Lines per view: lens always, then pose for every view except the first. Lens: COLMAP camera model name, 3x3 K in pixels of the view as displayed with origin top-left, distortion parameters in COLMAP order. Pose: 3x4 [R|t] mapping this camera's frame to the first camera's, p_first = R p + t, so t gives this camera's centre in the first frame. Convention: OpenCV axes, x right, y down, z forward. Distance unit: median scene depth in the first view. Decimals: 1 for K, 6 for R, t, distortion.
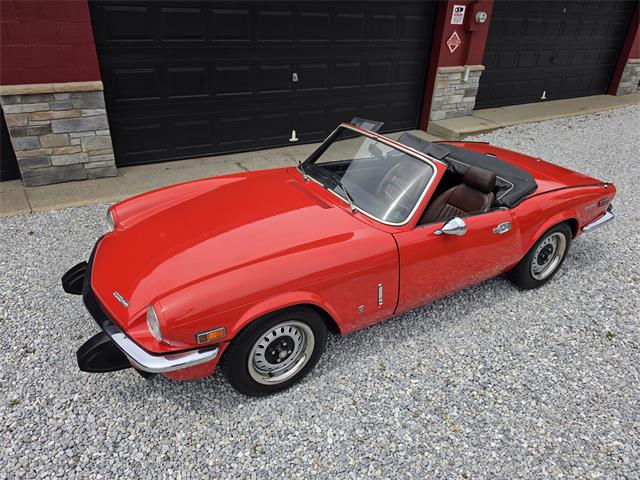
lens RADIAL K [[450.5, 0, 319.4], [0, 450.5, 239.0], [0, 0, 1]] dist [0.023968, -0.036029]
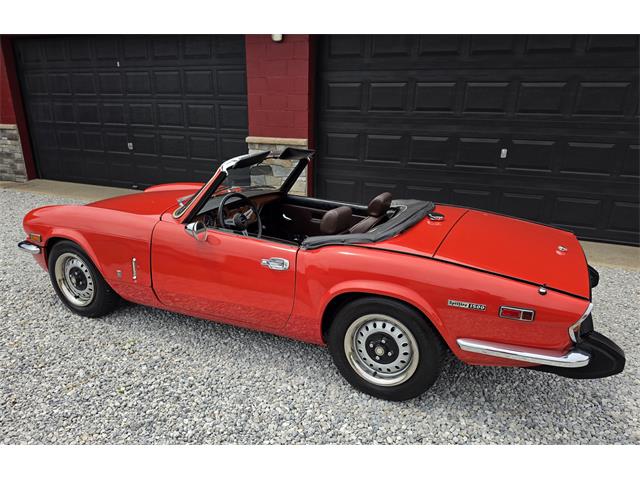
lens RADIAL K [[456.7, 0, 320.7], [0, 456.7, 275.4], [0, 0, 1]] dist [0.024668, -0.036069]
pose [[0.565643, 0.253559, -0.784701, 0.691298], [-0.373983, 0.926952, 0.029944, -0.043646], [0.734973, 0.276527, 0.619151, 0.343580]]
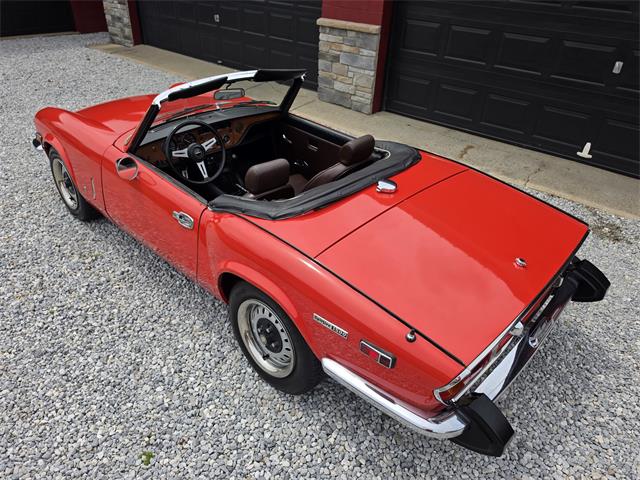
lens RADIAL K [[456.7, 0, 317.8], [0, 456.7, 240.2], [0, 0, 1]] dist [0.024668, -0.036069]
pose [[0.277513, 0.488146, -0.827466, 0.697626], [-0.458751, 0.824090, 0.332299, -0.229585], [0.844117, 0.287384, 0.452633, 0.534057]]
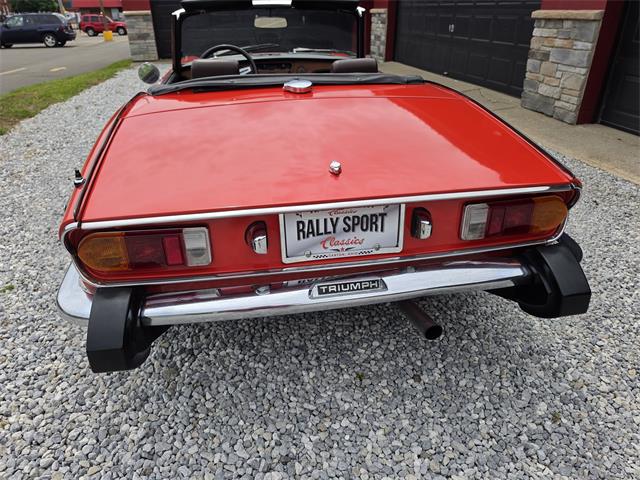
lens RADIAL K [[456.7, 0, 303.9], [0, 456.7, 237.2], [0, 0, 1]] dist [0.024668, -0.036069]
pose [[-0.377365, 0.385936, -0.841813, 0.661858], [-0.418870, 0.739587, 0.526839, -0.260834], [0.825920, 0.551421, -0.117437, 0.910708]]
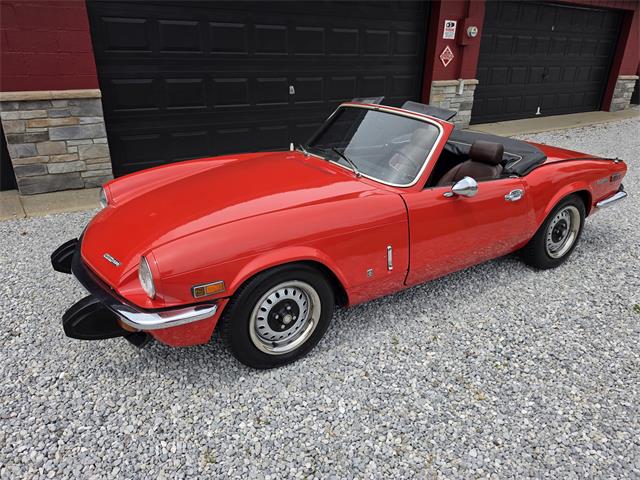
lens RADIAL K [[450.5, 0, 315.0], [0, 450.5, 237.3], [0, 0, 1]] dist [0.023968, -0.036029]
pose [[0.999558, -0.028980, -0.006558, -0.006734], [0.028259, 0.995398, -0.091570, 0.087793], [0.009181, 0.091345, 0.995777, 0.035706]]
